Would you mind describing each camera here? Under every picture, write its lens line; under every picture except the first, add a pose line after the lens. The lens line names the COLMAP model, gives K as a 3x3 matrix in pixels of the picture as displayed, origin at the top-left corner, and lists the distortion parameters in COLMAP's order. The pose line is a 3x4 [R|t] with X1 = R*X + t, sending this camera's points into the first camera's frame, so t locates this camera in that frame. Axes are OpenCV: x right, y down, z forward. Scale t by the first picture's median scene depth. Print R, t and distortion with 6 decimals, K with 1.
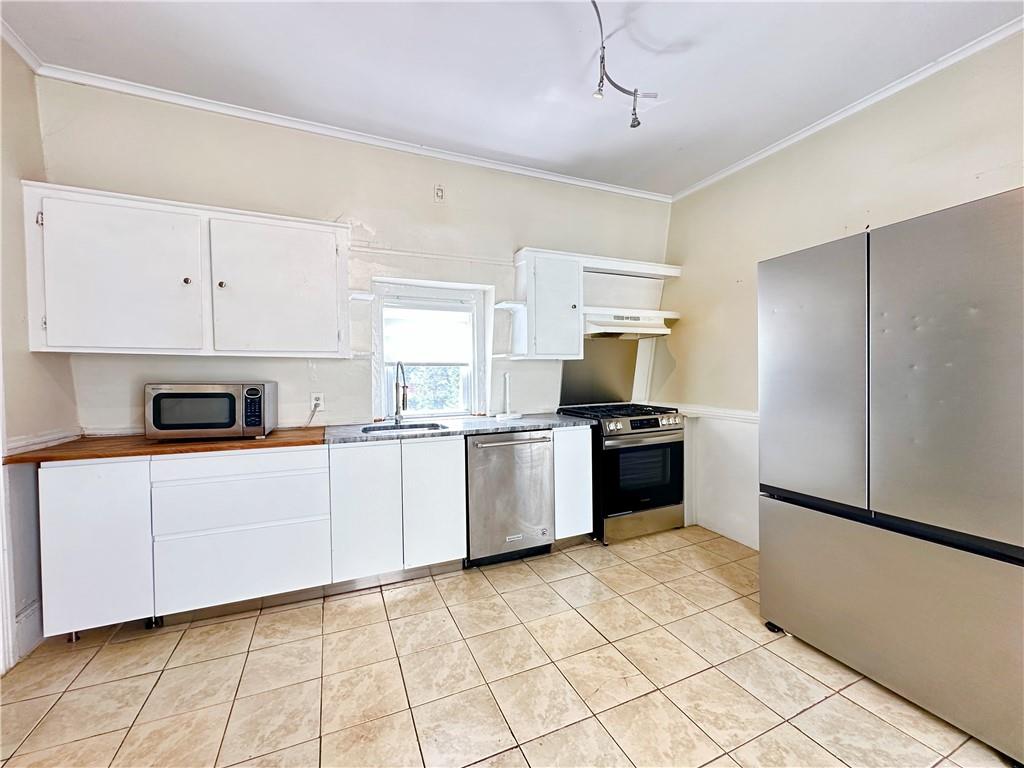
lens RADIAL K [[409.6, 0, 512.0], [0, 409.6, 384.0], [0, 0, 1]] dist [-0.005109, 0.001070]
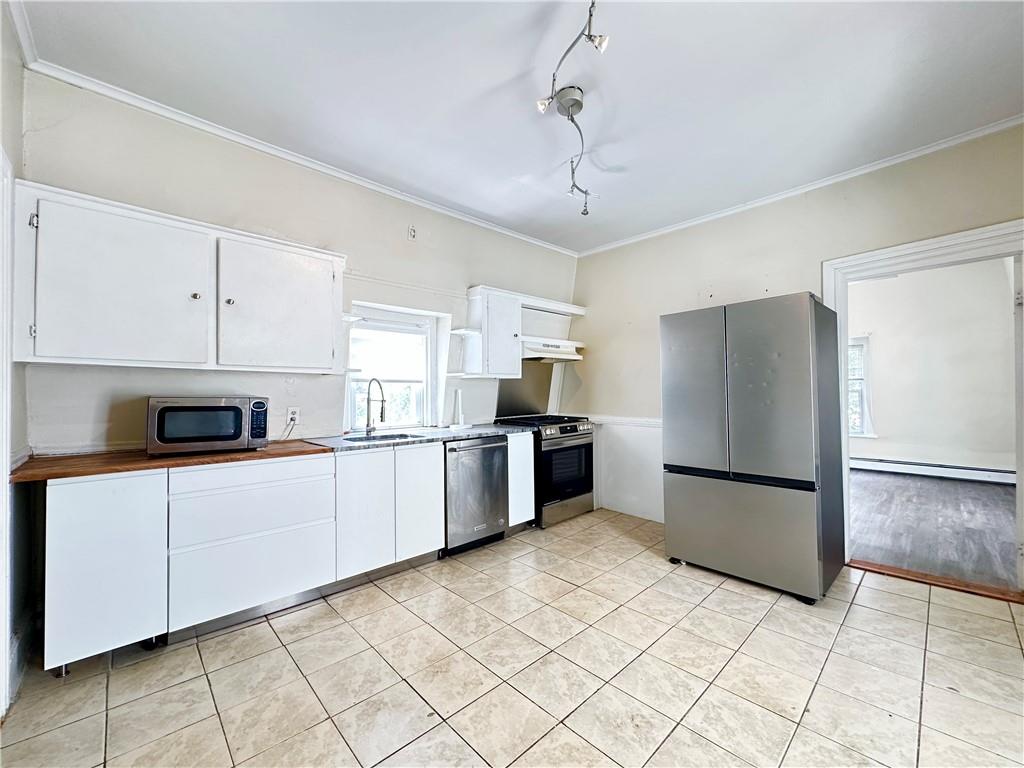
lens RADIAL K [[409.6, 0, 512.0], [0, 409.6, 384.0], [0, 0, 1]] dist [-0.005109, 0.001070]
pose [[0.942211, 0.009571, 0.334883, -0.316354], [0.005772, 0.998980, -0.044790, 0.013555], [-0.334970, 0.044135, 0.941195, -0.172888]]
